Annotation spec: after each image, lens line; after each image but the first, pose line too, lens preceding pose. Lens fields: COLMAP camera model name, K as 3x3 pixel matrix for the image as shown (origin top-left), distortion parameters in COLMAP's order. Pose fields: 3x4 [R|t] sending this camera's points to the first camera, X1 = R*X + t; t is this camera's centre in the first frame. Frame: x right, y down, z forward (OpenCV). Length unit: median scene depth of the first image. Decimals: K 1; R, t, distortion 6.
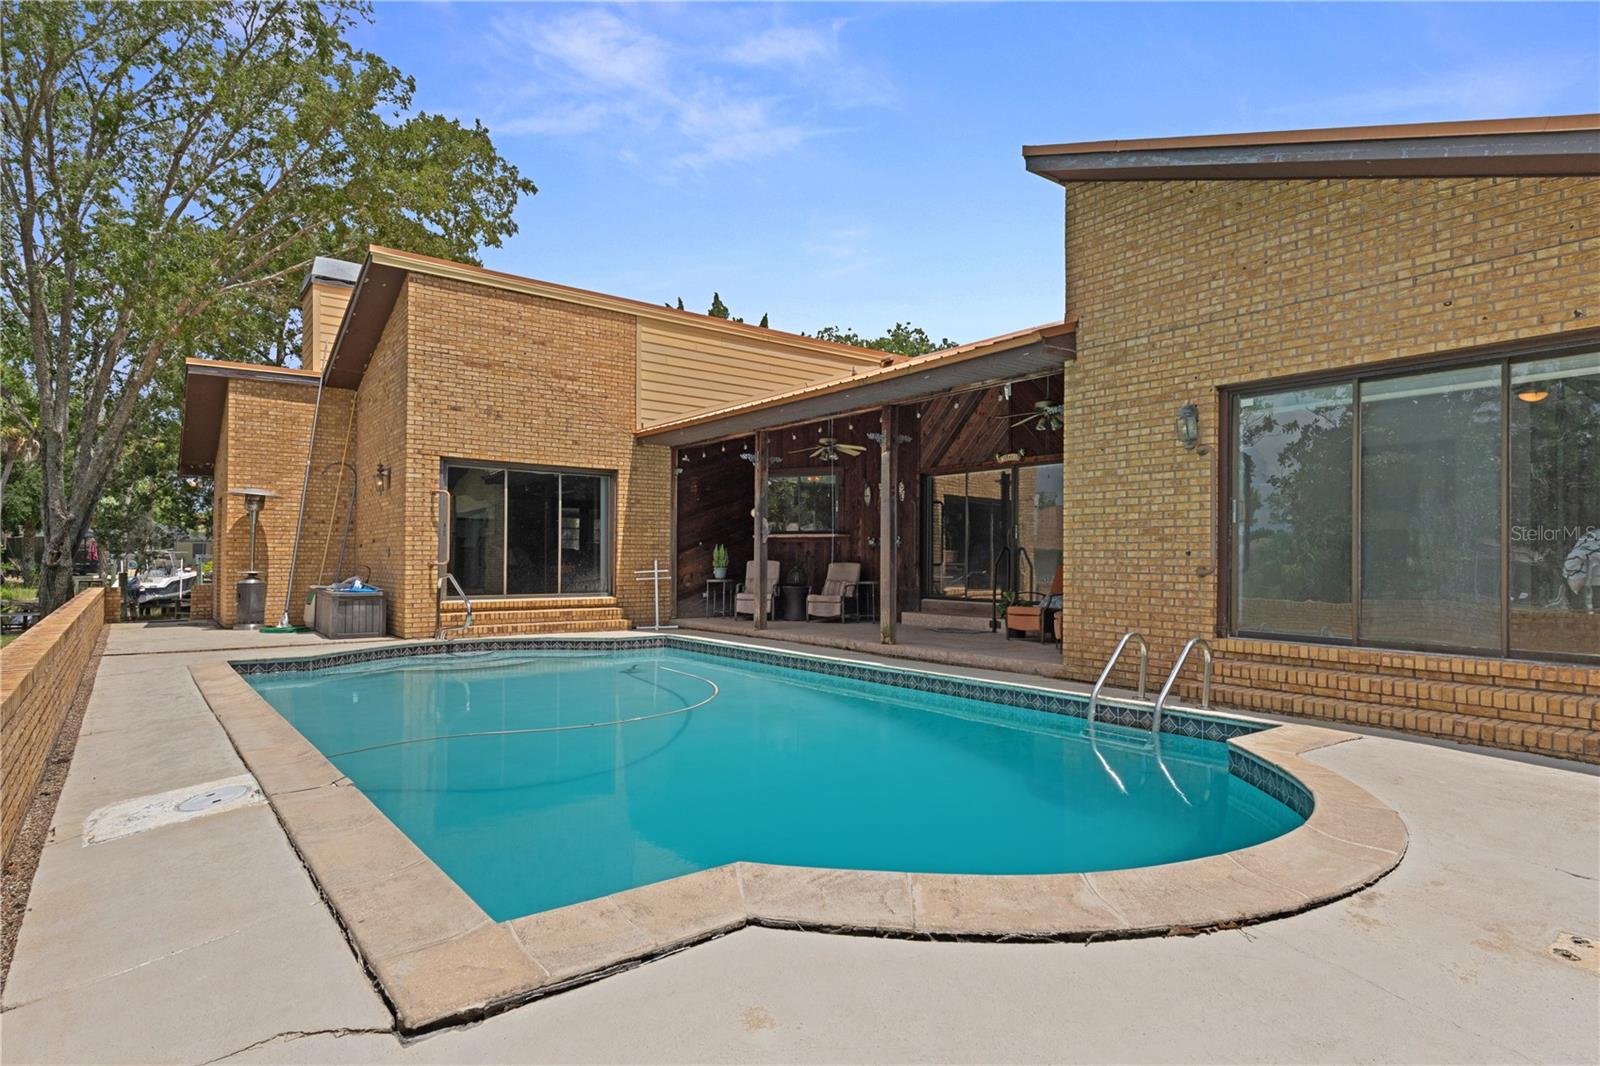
lens RADIAL K [[843.1, 0, 801.6], [0, 843.1, 557.7], [0, 0, 1]] dist [0.001414, -0.000445]
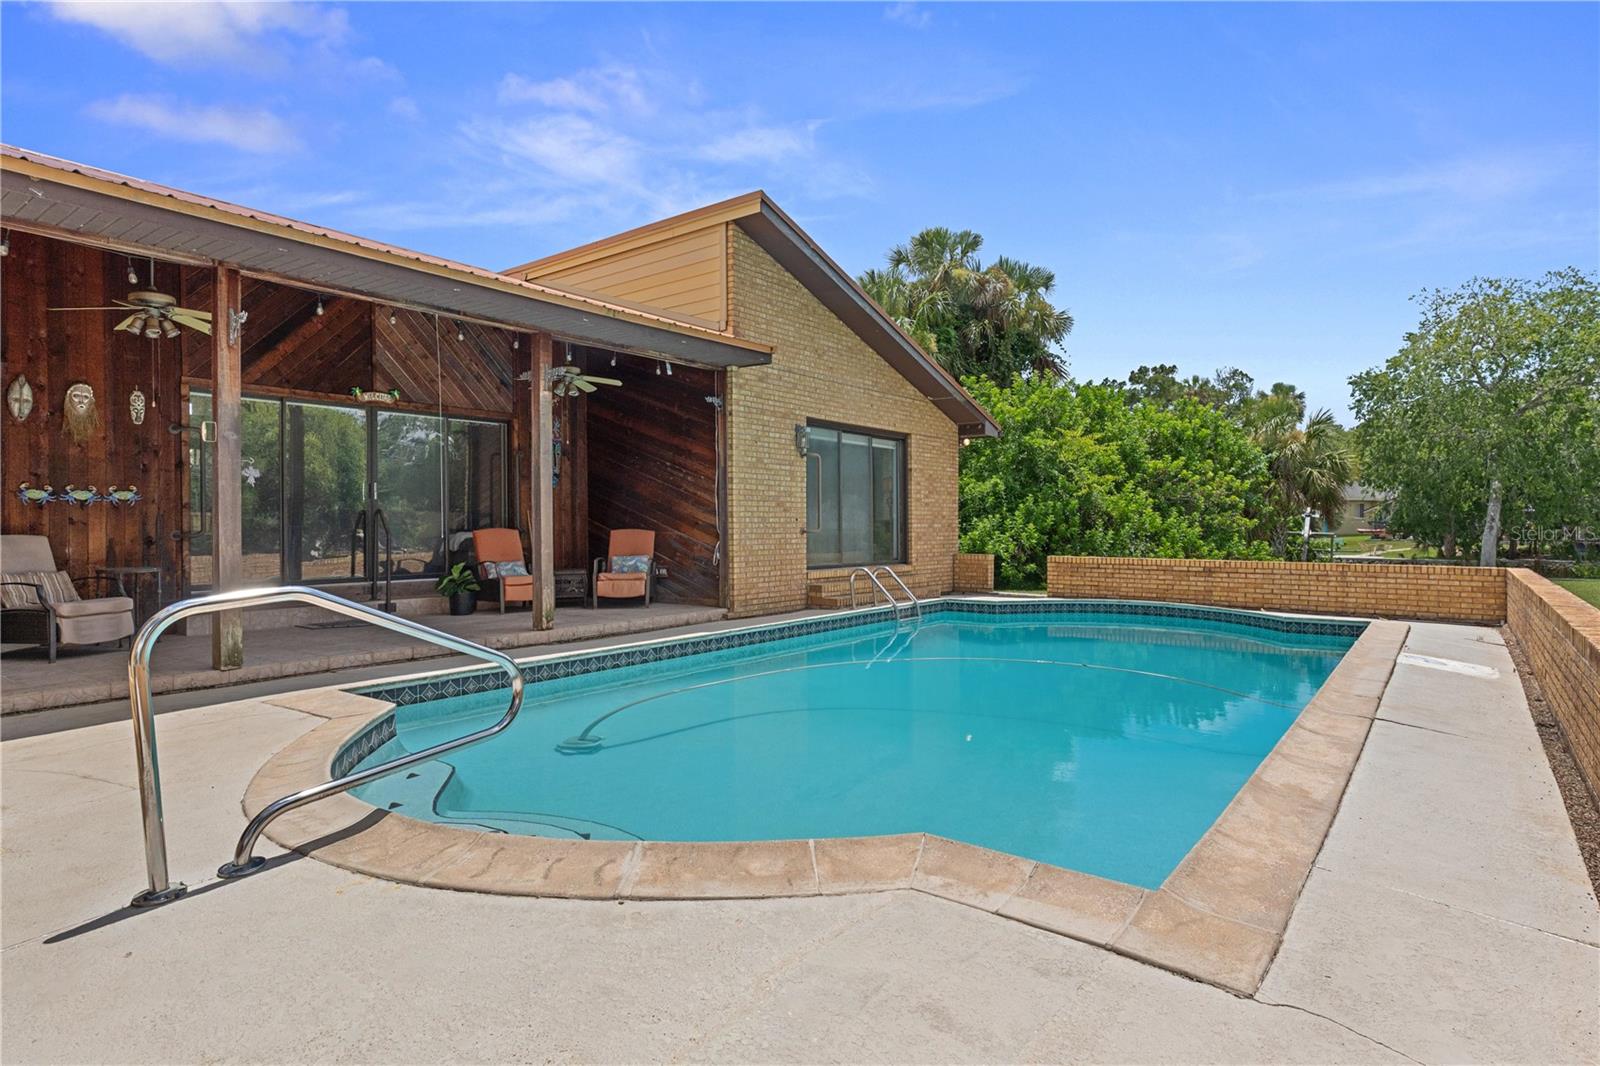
lens RADIAL K [[866.3, 0, 800.0], [0, 866.3, 533.0], [0, 0, 1]] dist [0.009064, -0.003365]
pose [[-0.247706, -0.009236, 0.968791, -0.903679], [0.003556, 0.999939, 0.010442, 0.002247], [-0.968829, 0.006032, -0.247658, 1.151640]]
